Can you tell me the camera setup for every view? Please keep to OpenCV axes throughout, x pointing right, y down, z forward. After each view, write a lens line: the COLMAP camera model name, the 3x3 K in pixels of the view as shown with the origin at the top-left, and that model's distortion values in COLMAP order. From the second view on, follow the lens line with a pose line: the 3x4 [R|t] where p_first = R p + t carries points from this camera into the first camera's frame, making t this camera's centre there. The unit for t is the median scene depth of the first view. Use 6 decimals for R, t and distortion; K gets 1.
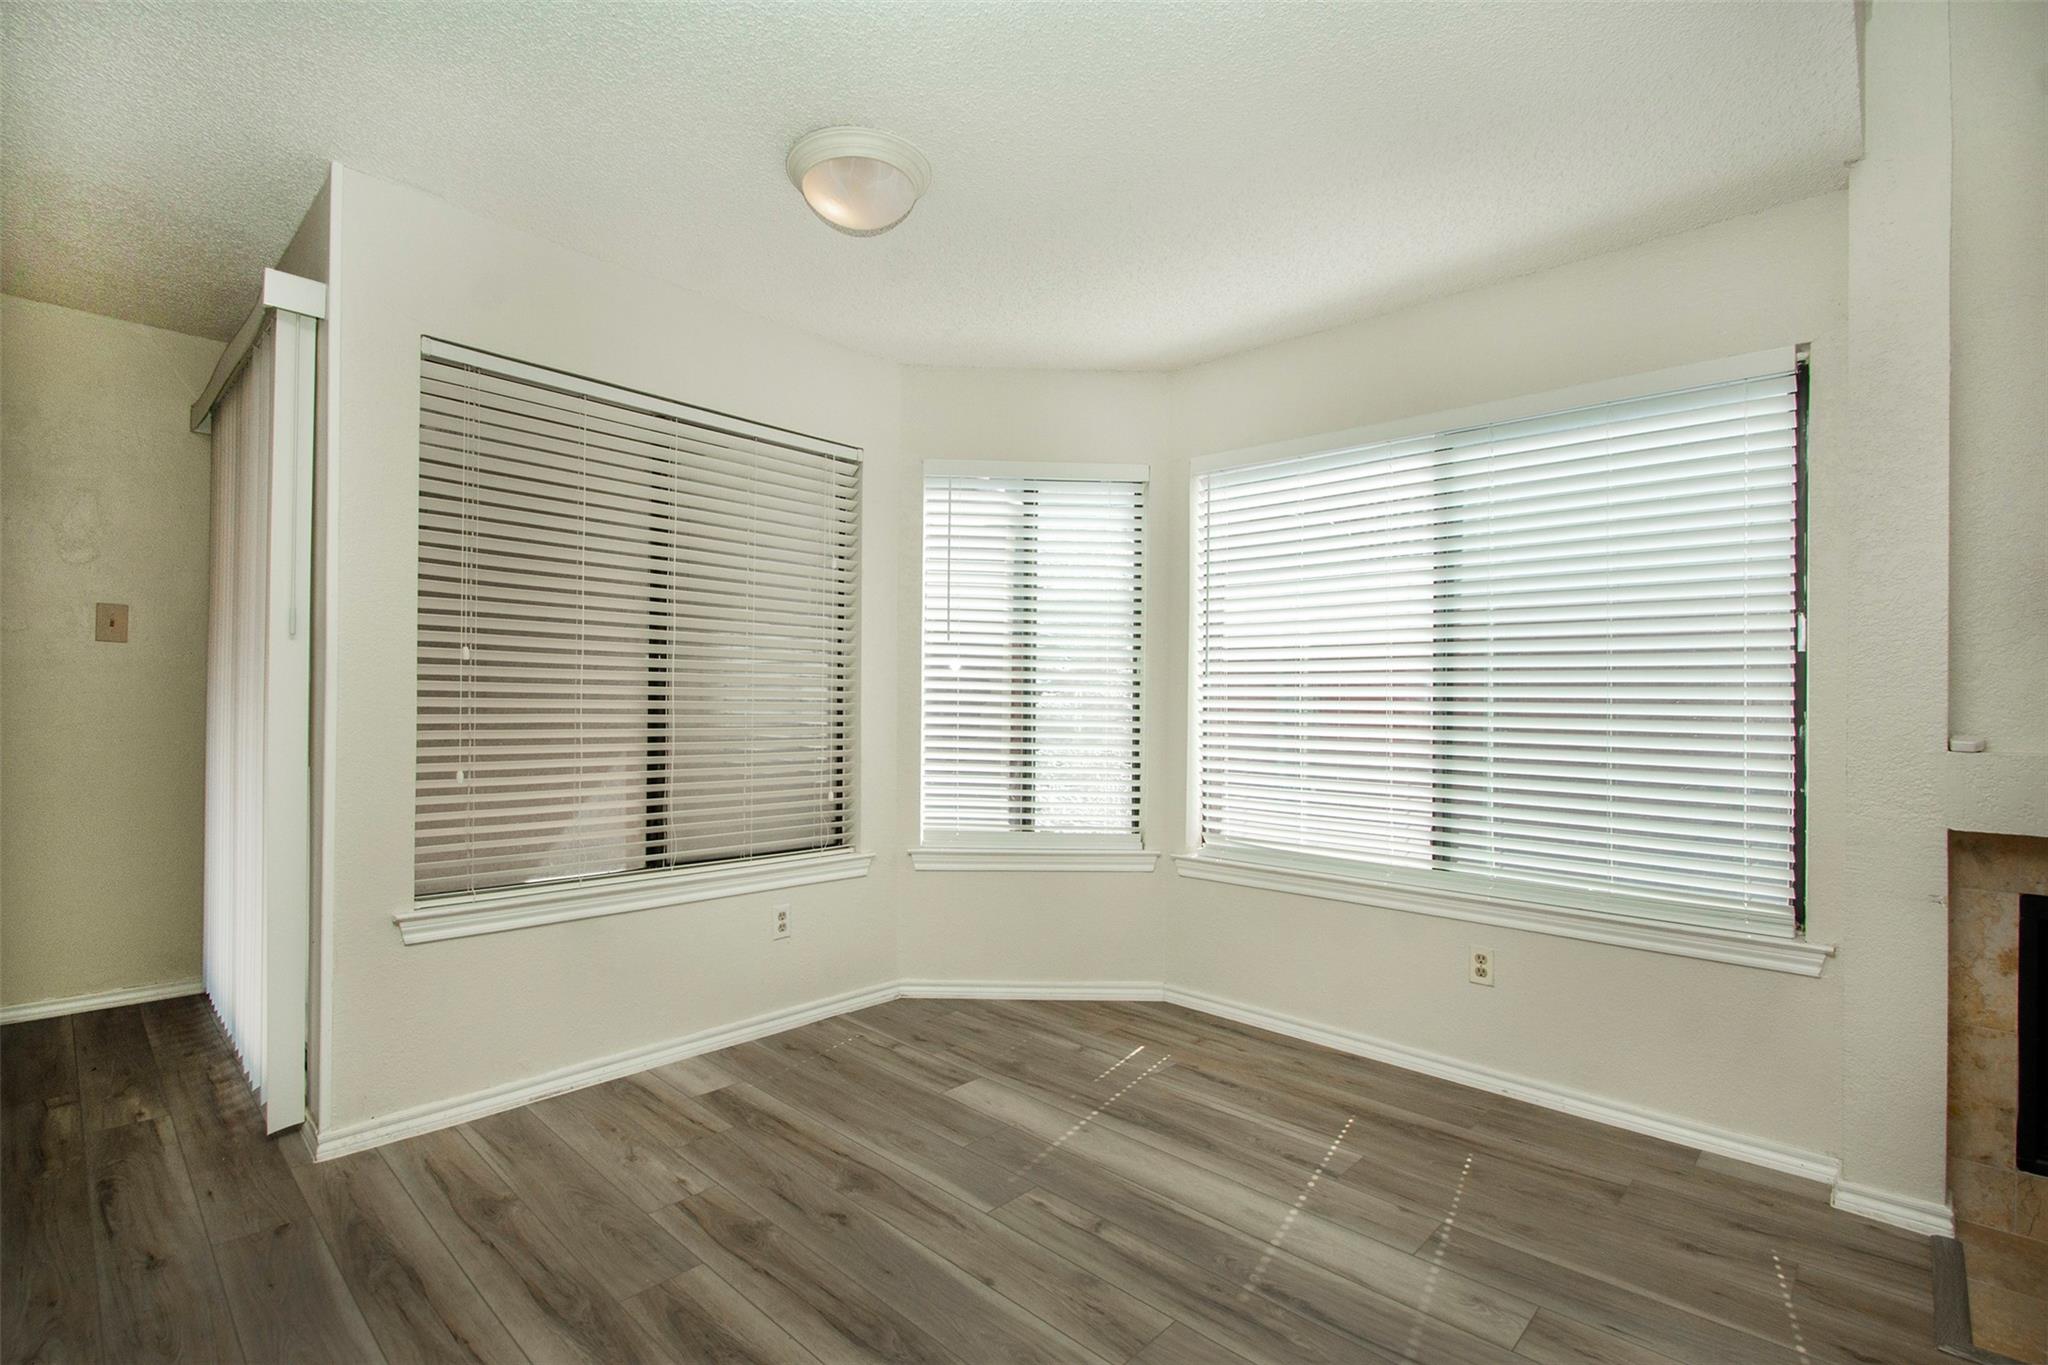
lens RADIAL K [[1070.5, 0, 1102.6], [0, 1070.5, 680.2], [0, 0, 1]] dist [0.000810, -0.019867]
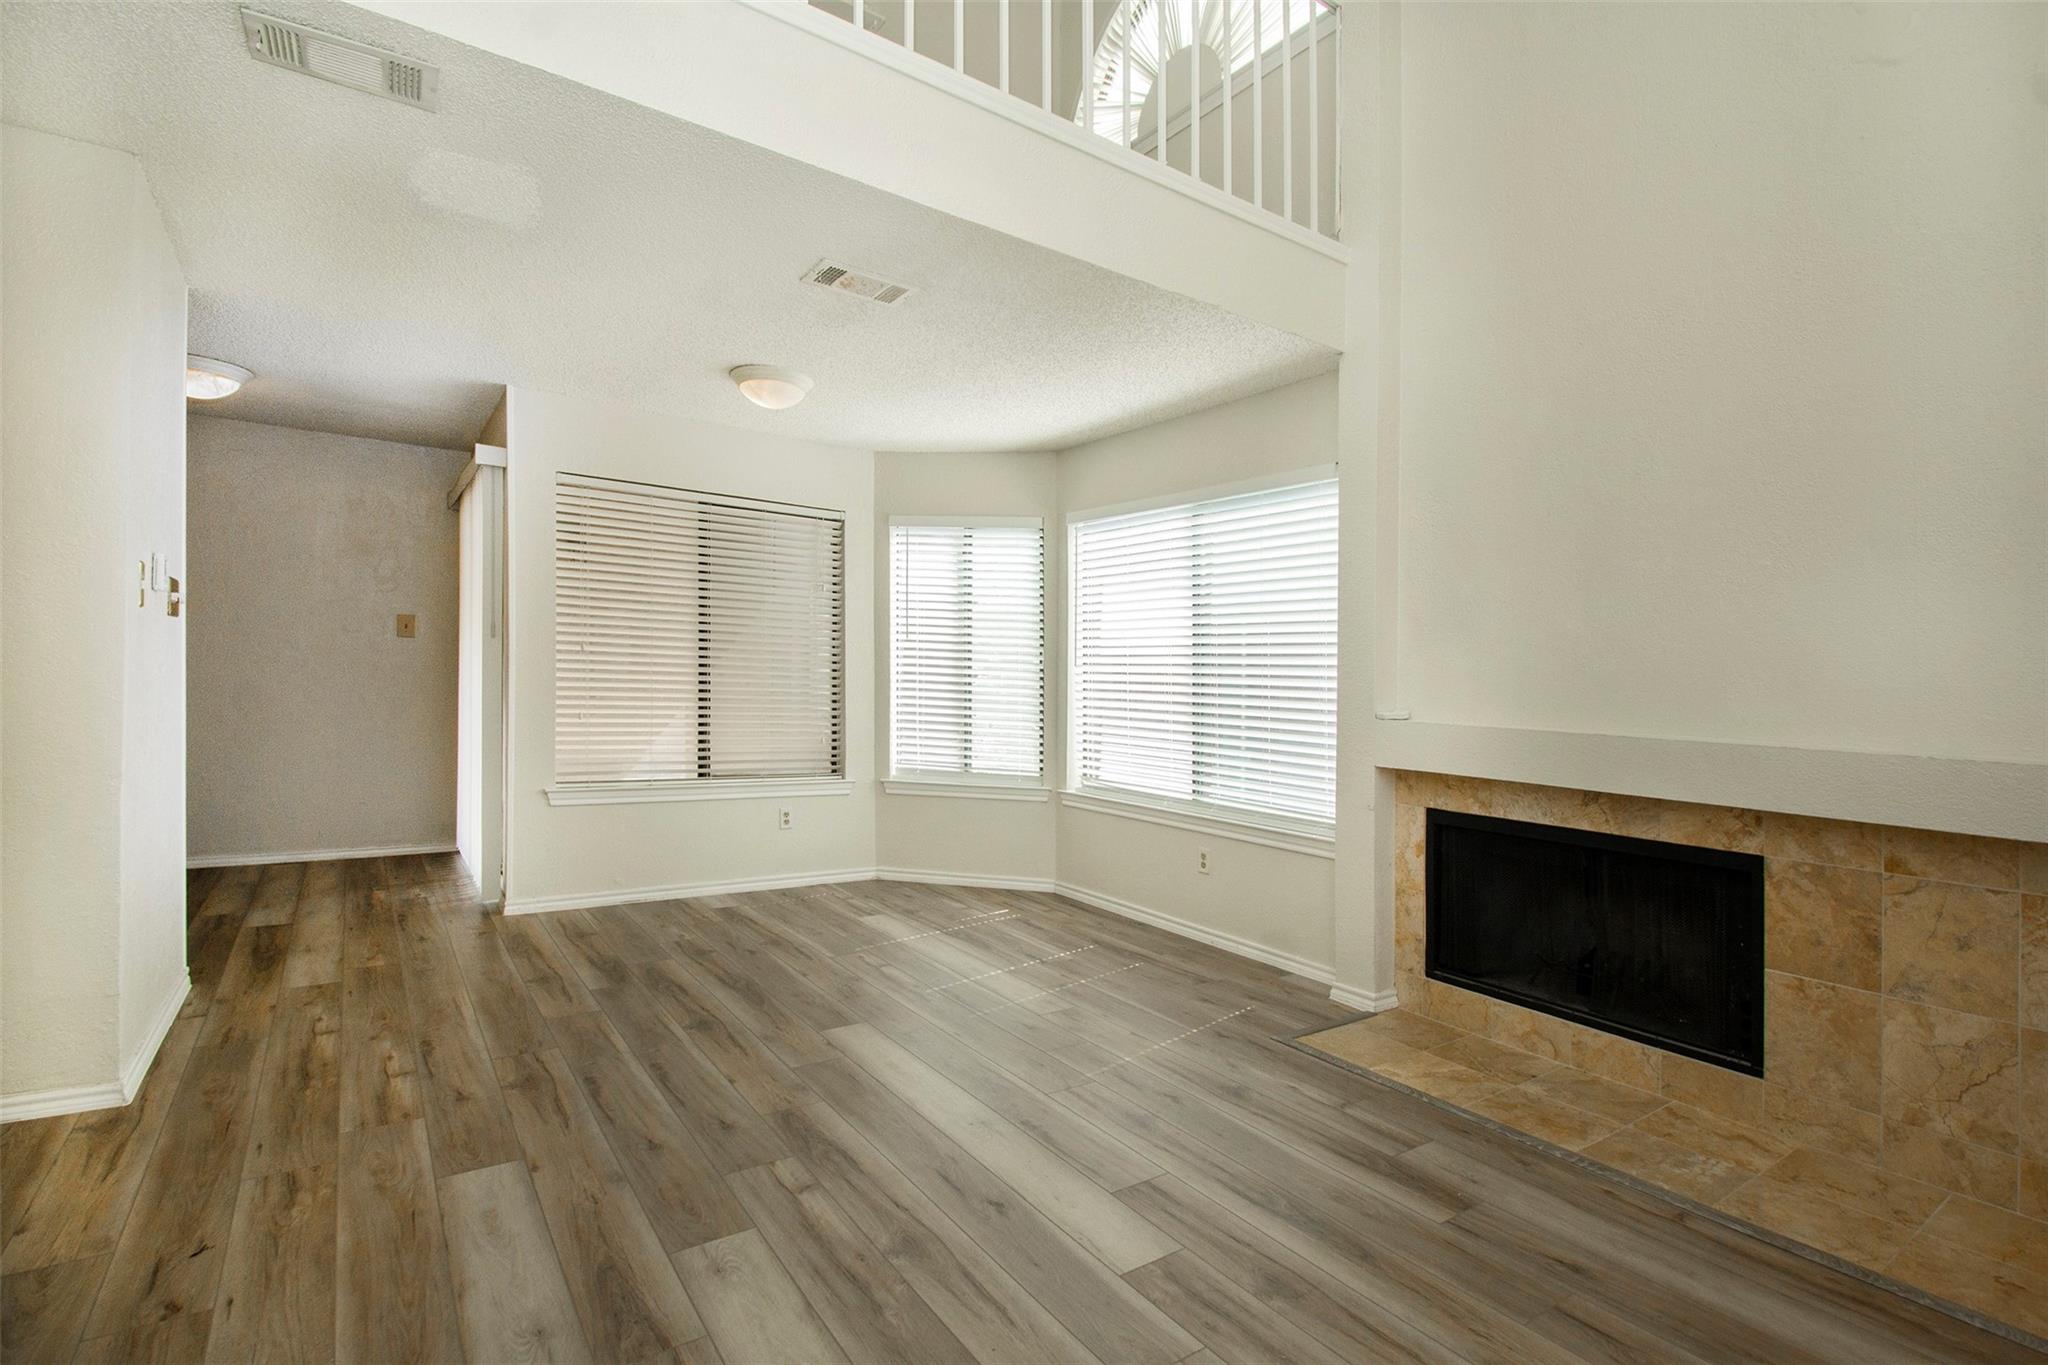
lens RADIAL K [[946.0, 0, 1019.5], [0, 946.0, 699.2], [0, 0, 1]] dist [-0.000645, -0.012894]
pose [[0.984269, 0.022980, -0.175175, 0.352217], [-0.016979, 0.999219, 0.035680, -0.004445], [0.175858, -0.032144, 0.983891, -0.379210]]
